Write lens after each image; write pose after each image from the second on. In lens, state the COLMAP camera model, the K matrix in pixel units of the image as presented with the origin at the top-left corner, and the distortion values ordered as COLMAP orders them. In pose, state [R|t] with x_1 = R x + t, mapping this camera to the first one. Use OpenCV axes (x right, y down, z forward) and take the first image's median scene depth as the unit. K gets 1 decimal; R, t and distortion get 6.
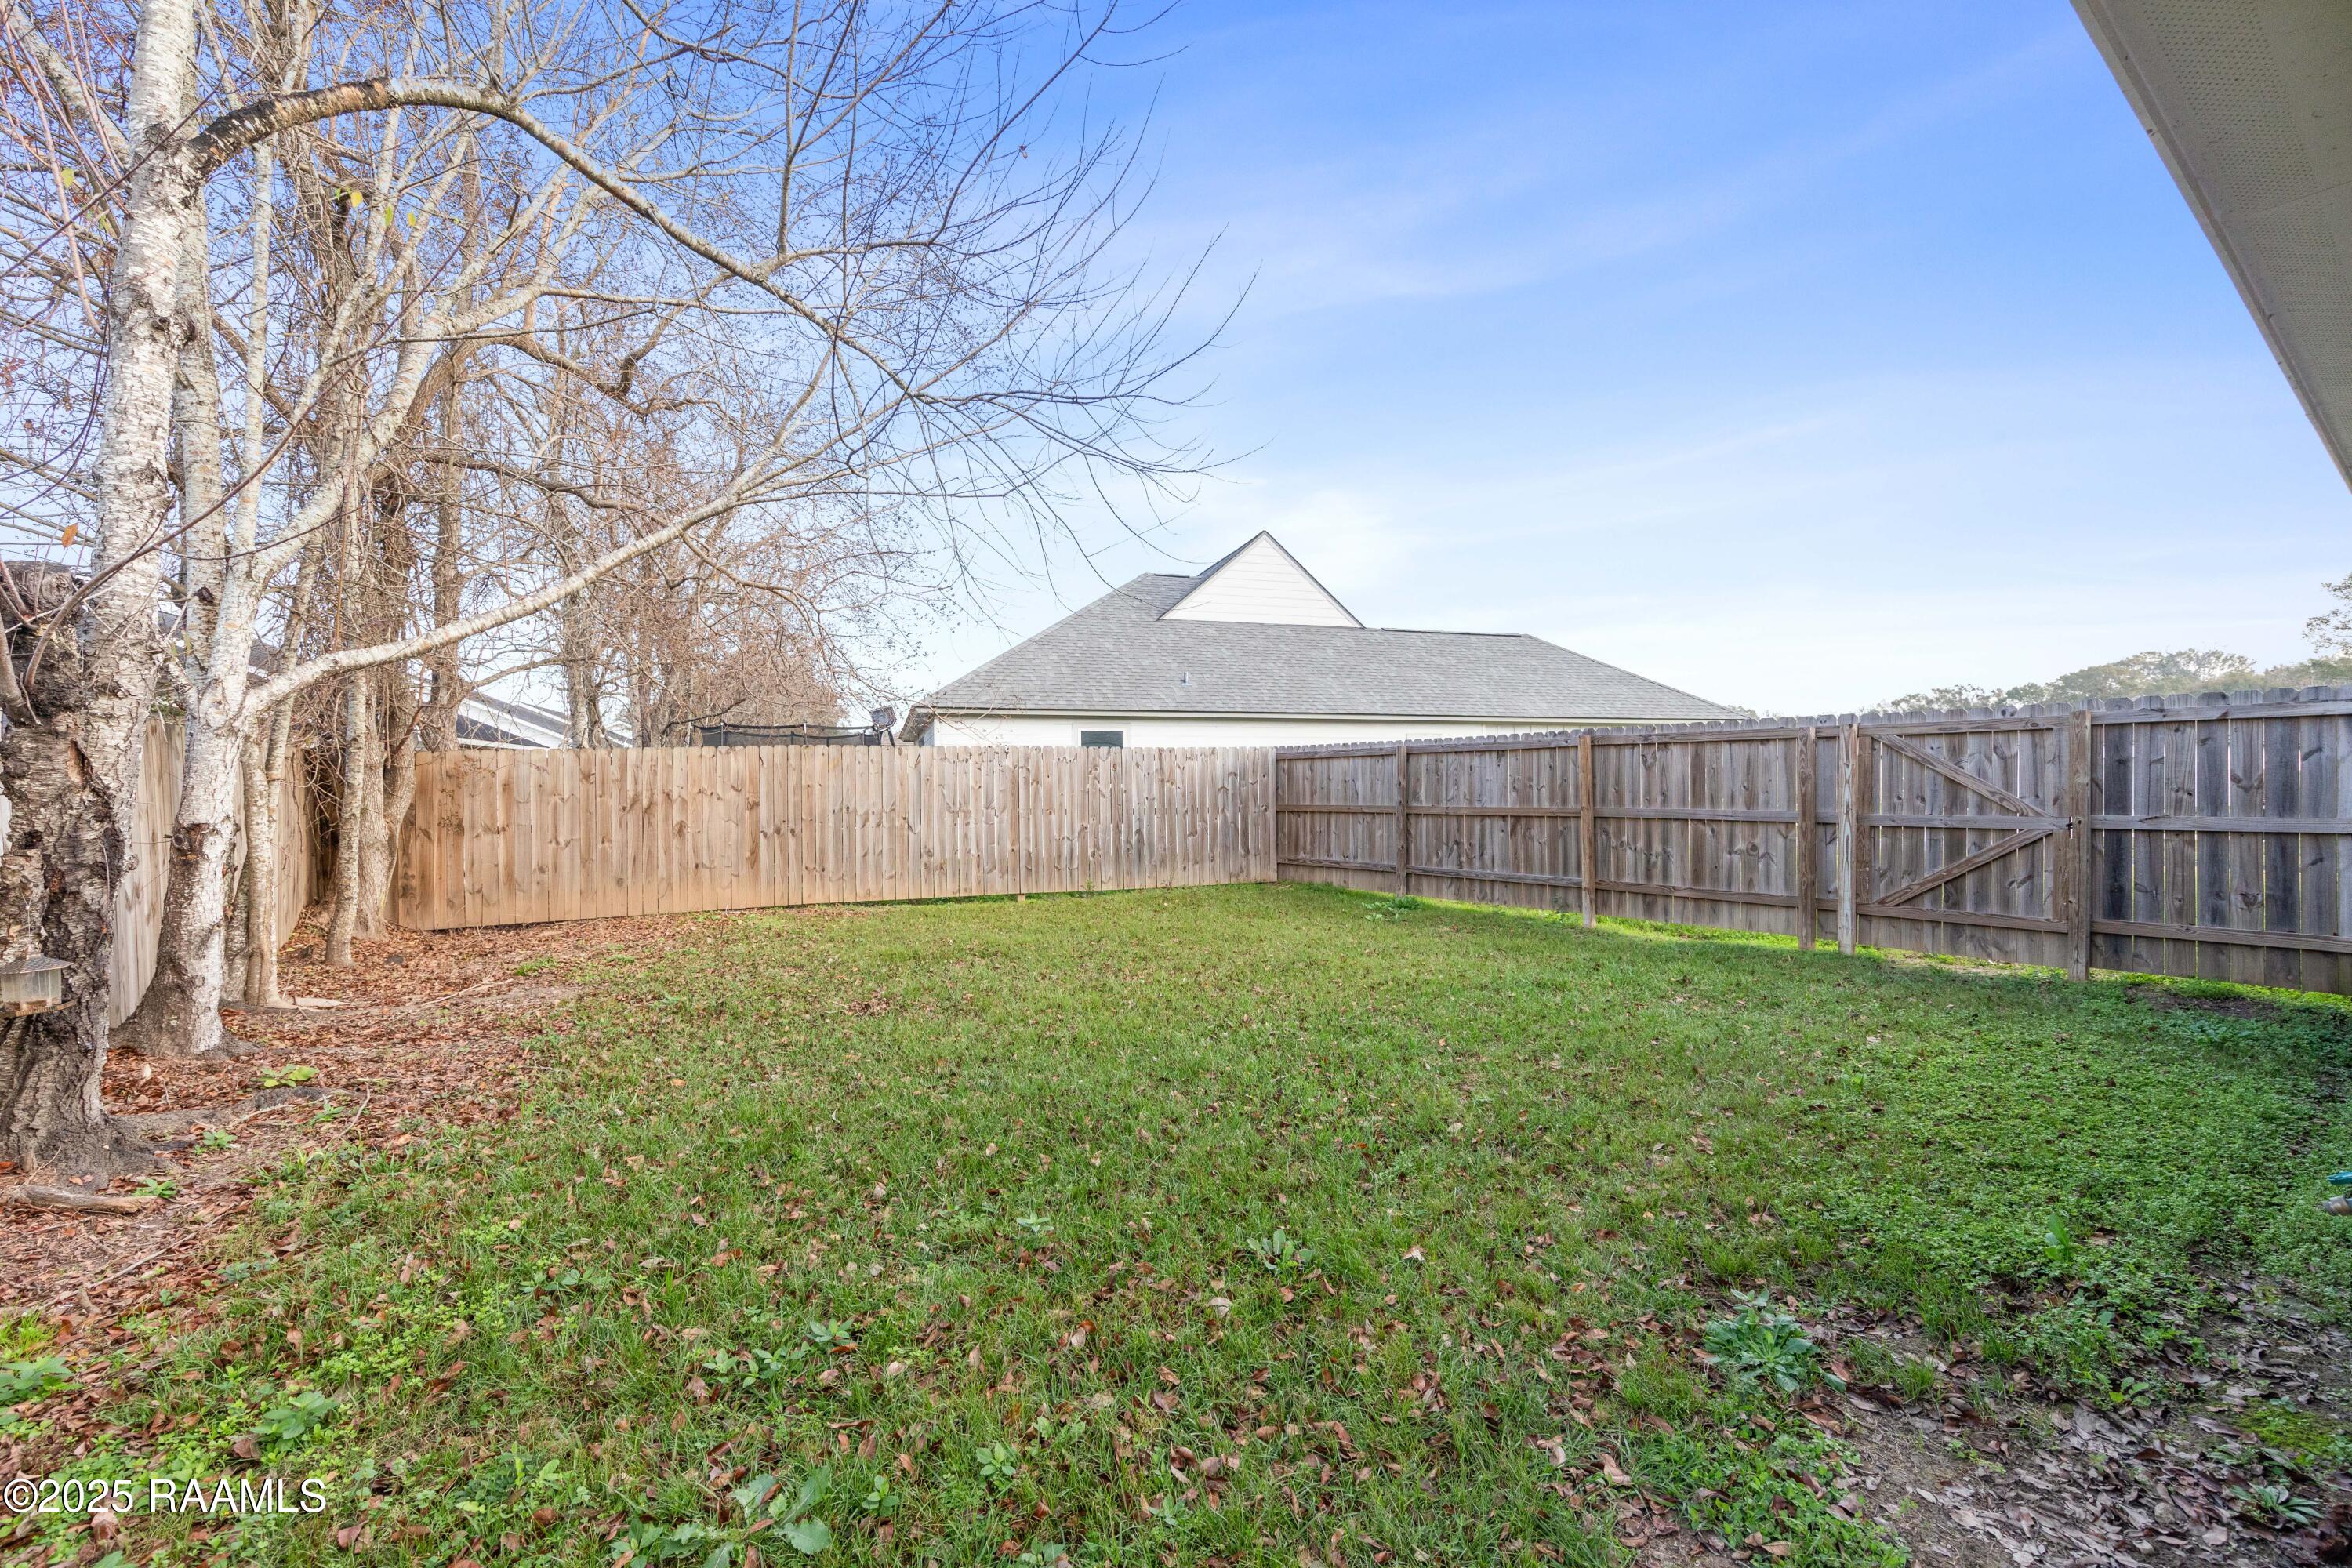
lens RADIAL K [[983.6, 0, 1176.0], [0, 983.6, 784.0], [0, 0, 1]] dist [0.001119, 0.000056]
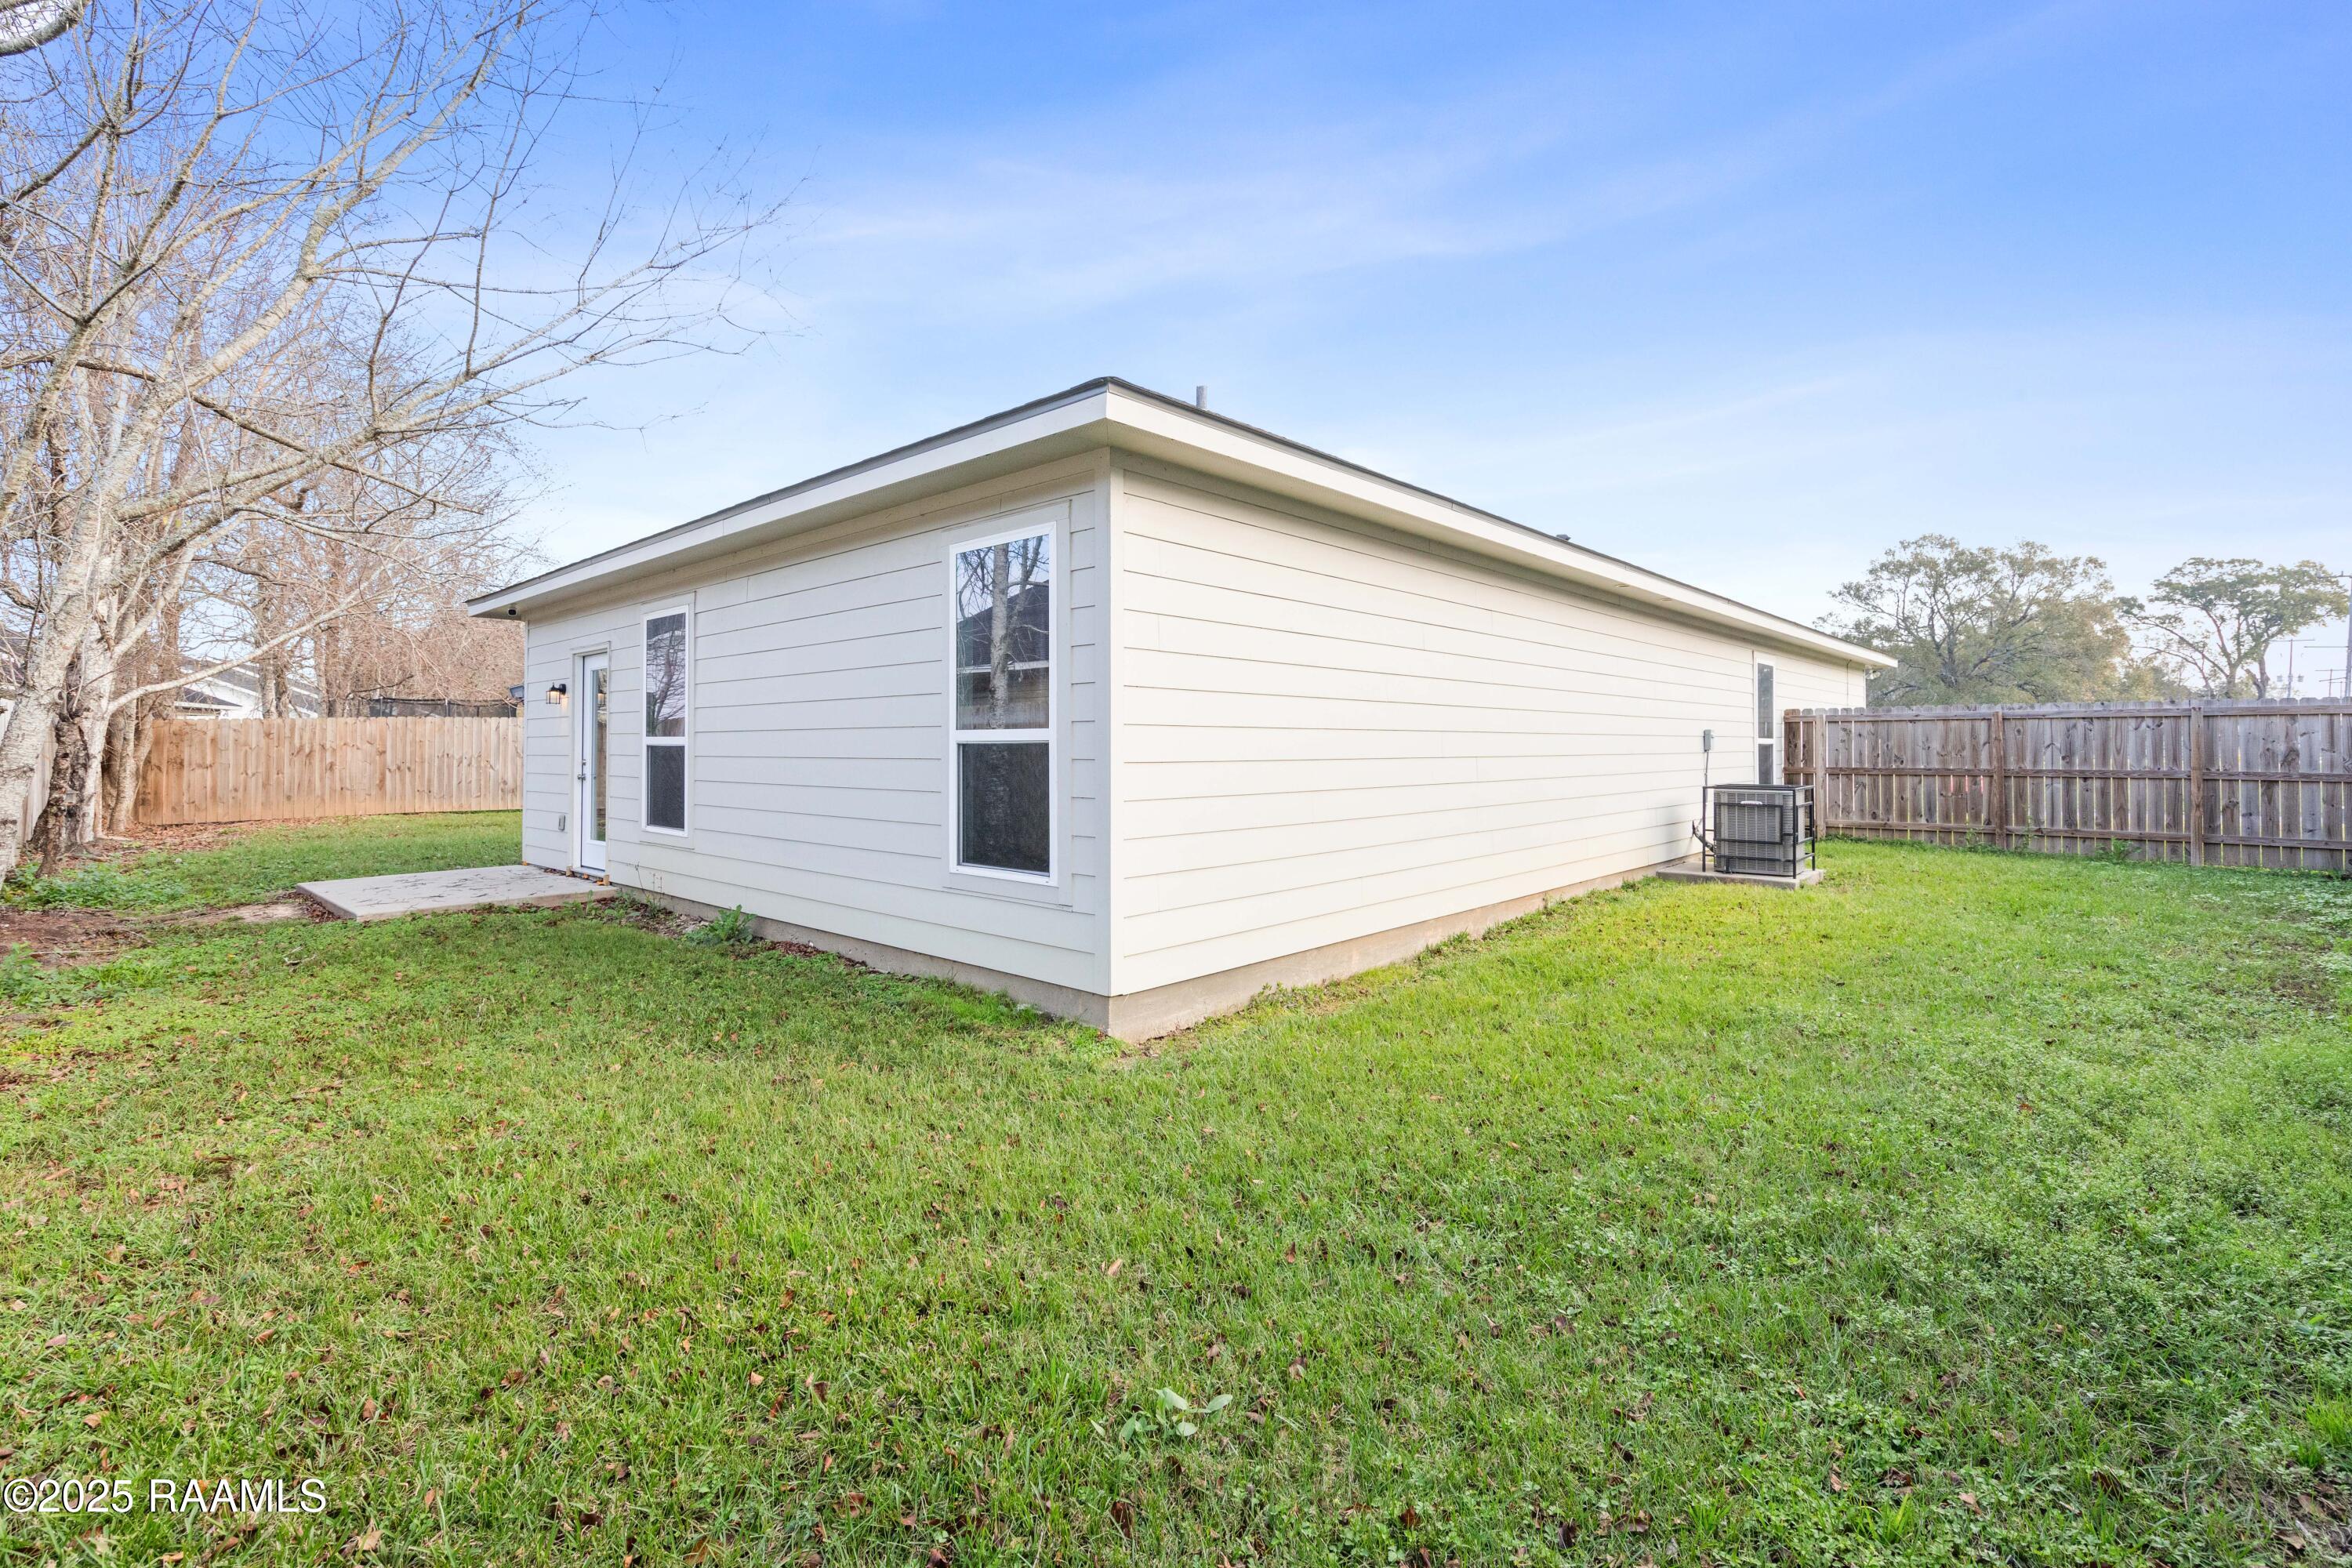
lens RADIAL K [[1035.8, 0, 1184.3], [0, 1035.8, 716.4], [0, 0, 1]] dist [0.000539, -0.000454]
pose [[0.985575, 0.008835, 0.169008, 0.685802], [-0.004689, 0.999679, -0.024917, -0.002439], [-0.169174, 0.023765, 0.985300, -1.073243]]
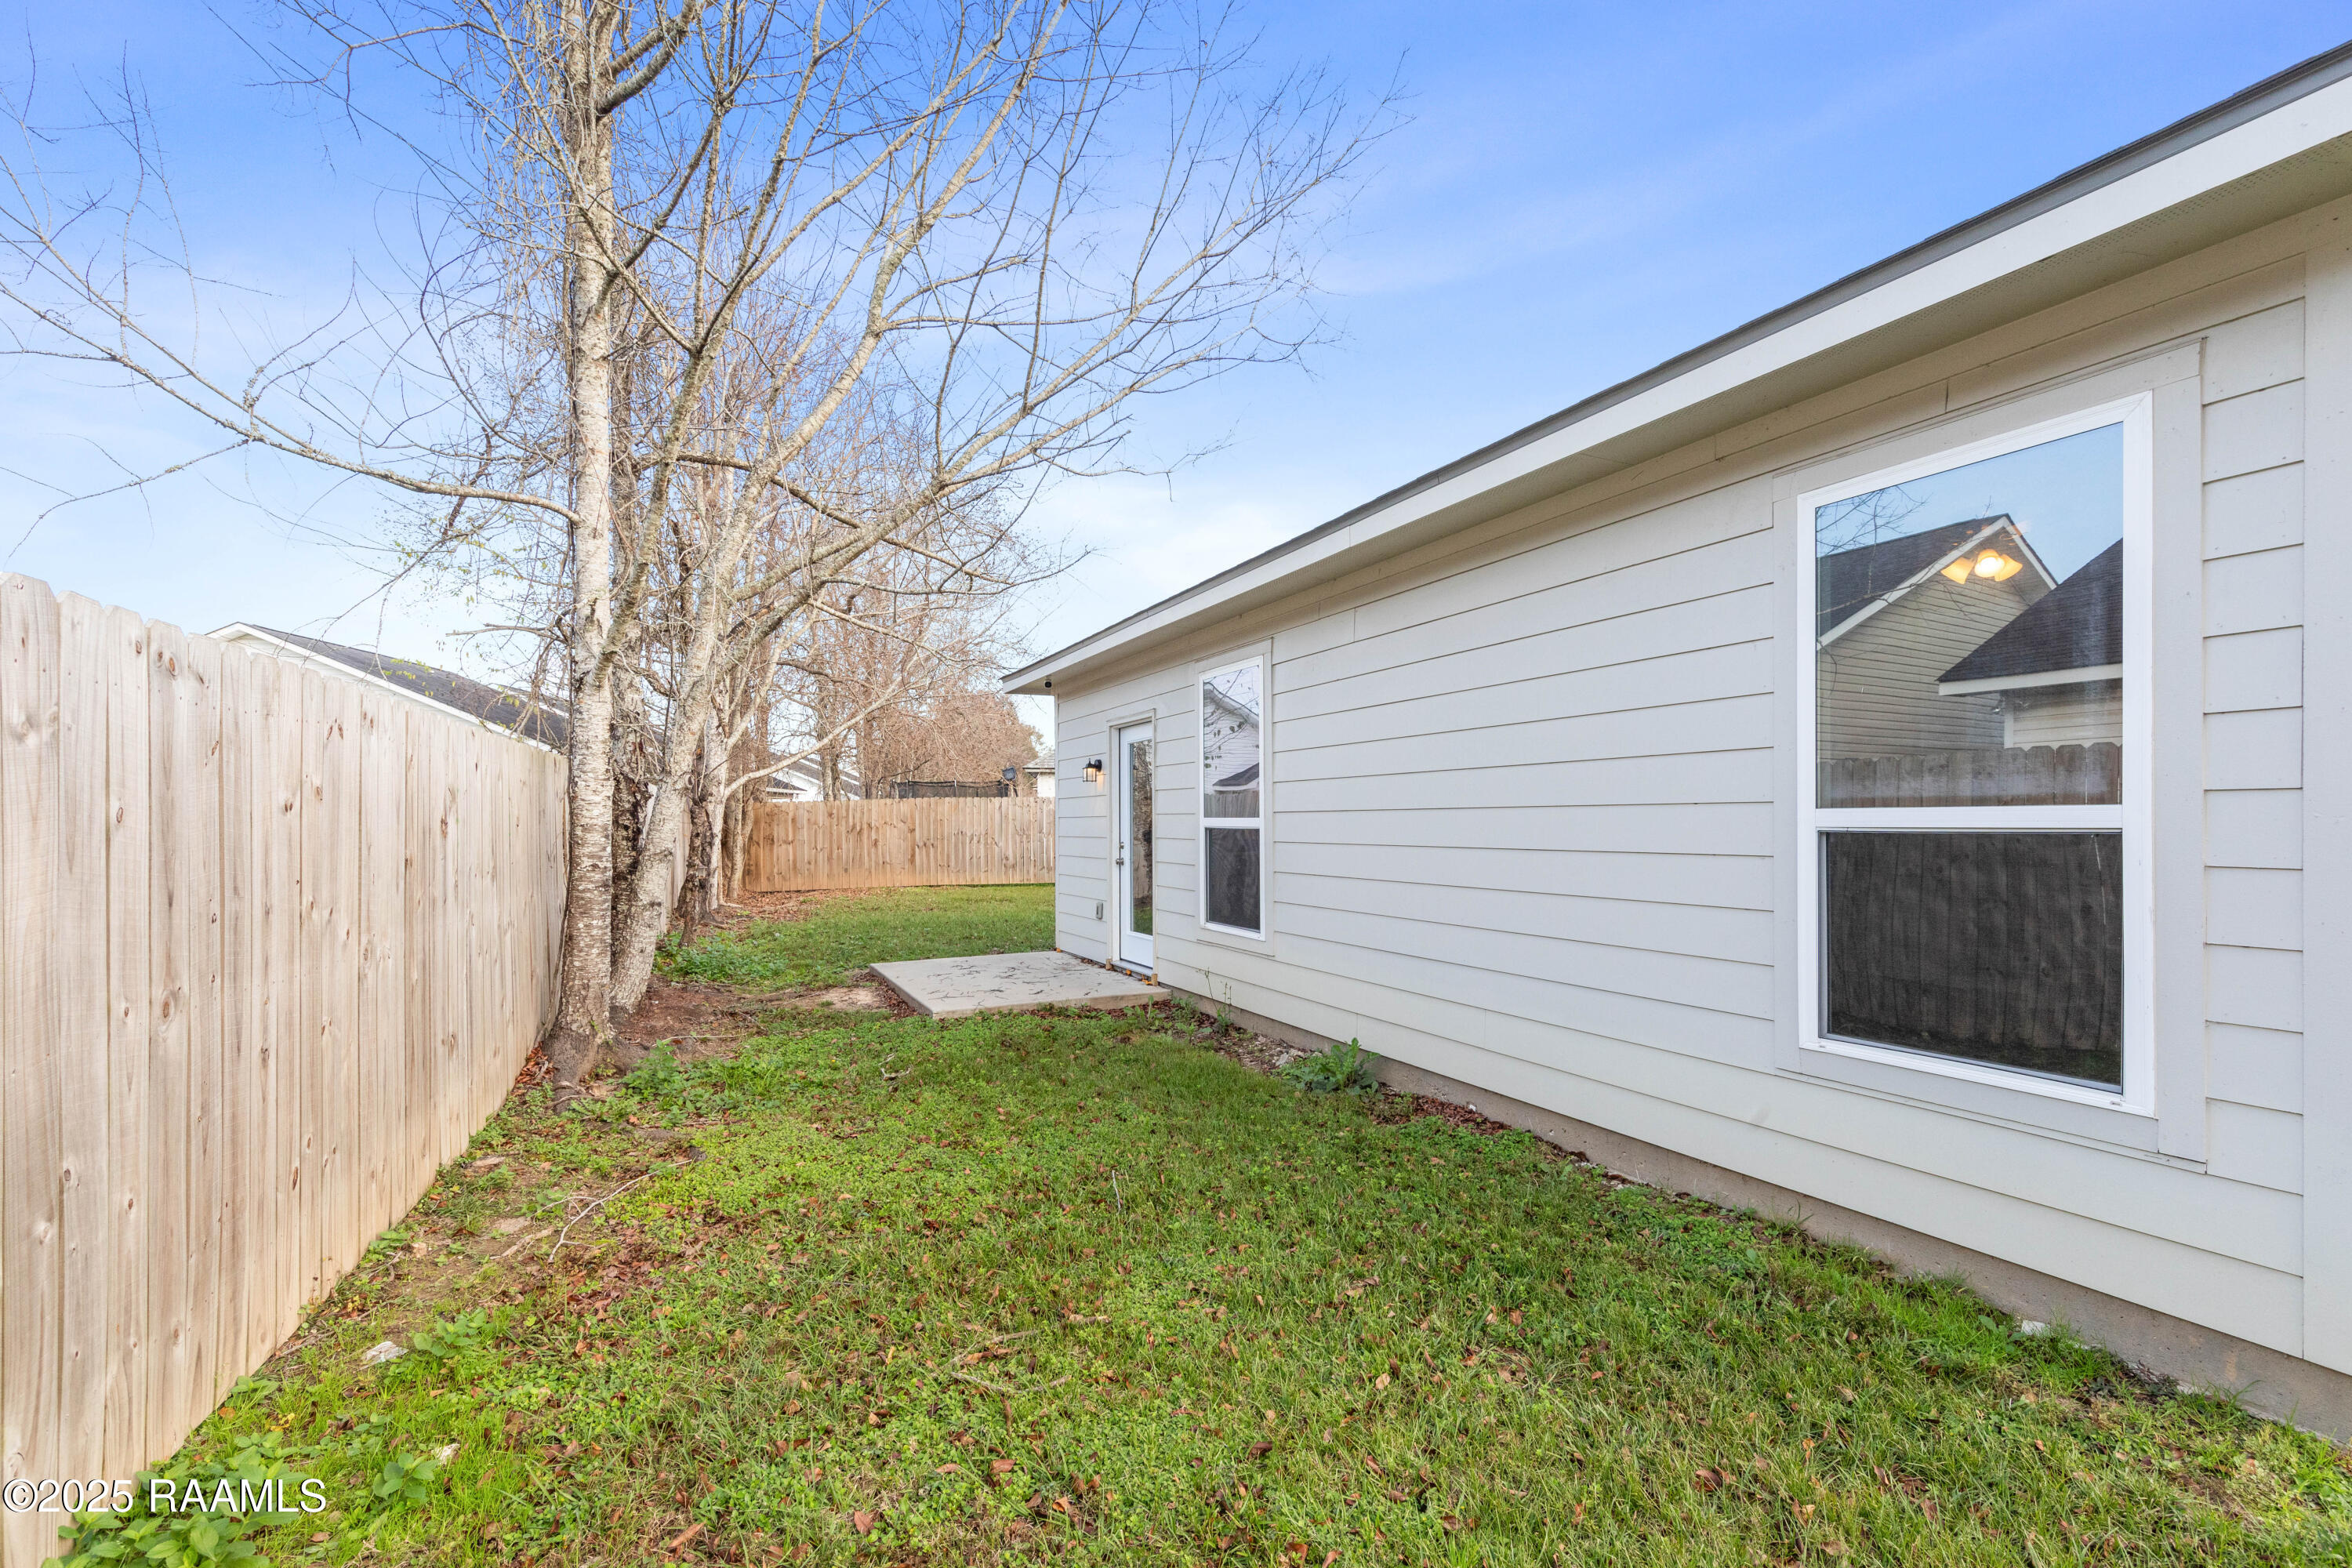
lens RADIAL K [[1054.9, 0, 1174.9], [0, 1054.9, 813.3], [0, 0, 1]] dist [-0.000367, -0.000173]
pose [[0.973511, -0.000713, -0.228640, 0.557499], [0.000113, 0.999997, -0.002634, -0.005575], [0.228641, 0.002538, 0.973508, -0.900796]]
